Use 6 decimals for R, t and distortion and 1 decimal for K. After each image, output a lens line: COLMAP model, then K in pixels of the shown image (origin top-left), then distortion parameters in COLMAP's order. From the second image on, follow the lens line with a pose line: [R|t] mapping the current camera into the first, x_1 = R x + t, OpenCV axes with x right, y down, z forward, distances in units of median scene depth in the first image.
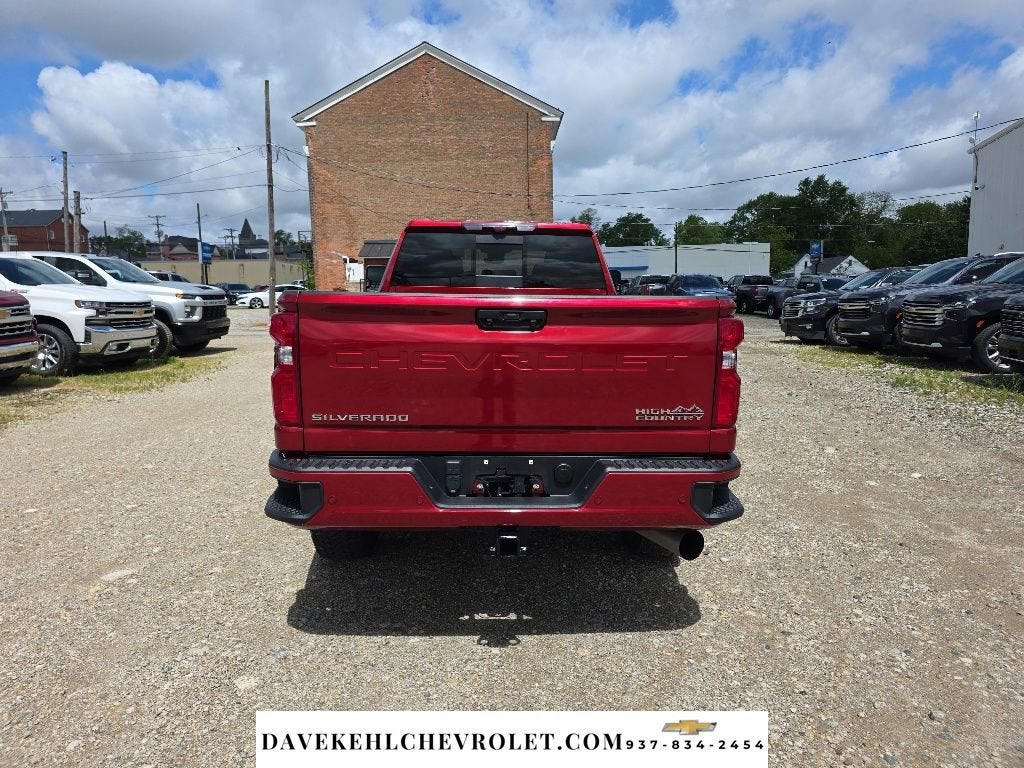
lens RADIAL K [[689.6, 0, 508.7], [0, 689.6, 379.0], [0, 0, 1]] dist [0.033027, -0.022620]
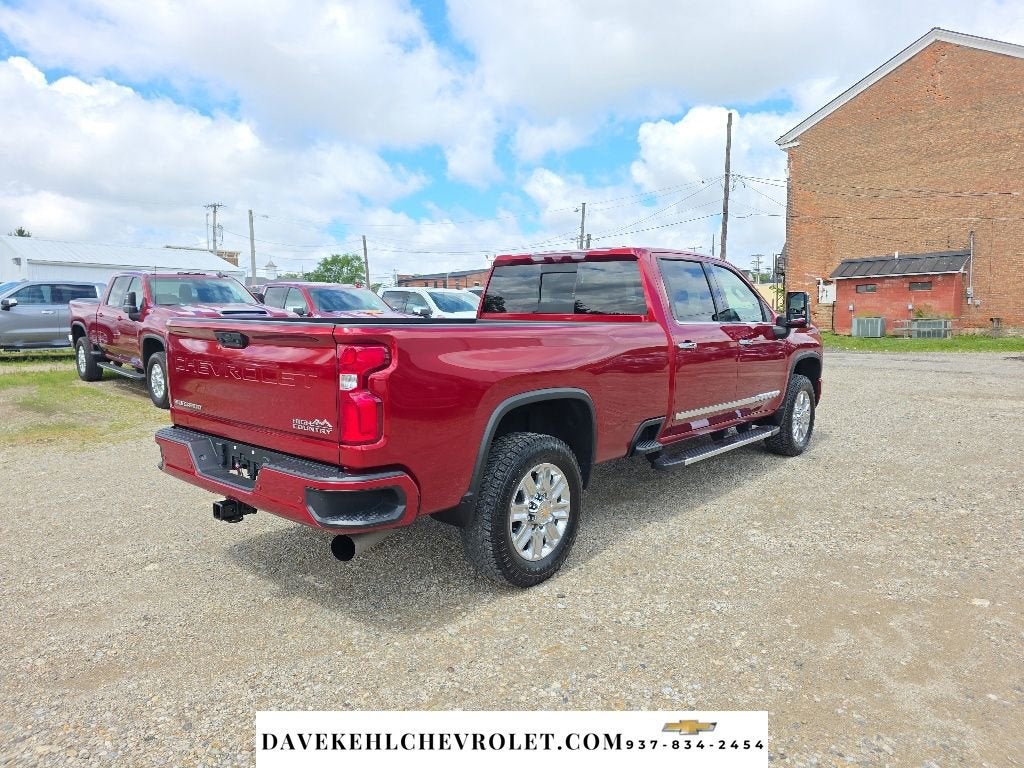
lens RADIAL K [[689.6, 0, 514.2], [0, 689.6, 376.9], [0, 0, 1]] dist [0.033027, -0.022620]
pose [[0.736569, 0.060256, -0.673673, 0.420751], [-0.084587, 0.996410, -0.003361, -0.018224], [0.671052, 0.059460, 0.739022, 0.121688]]
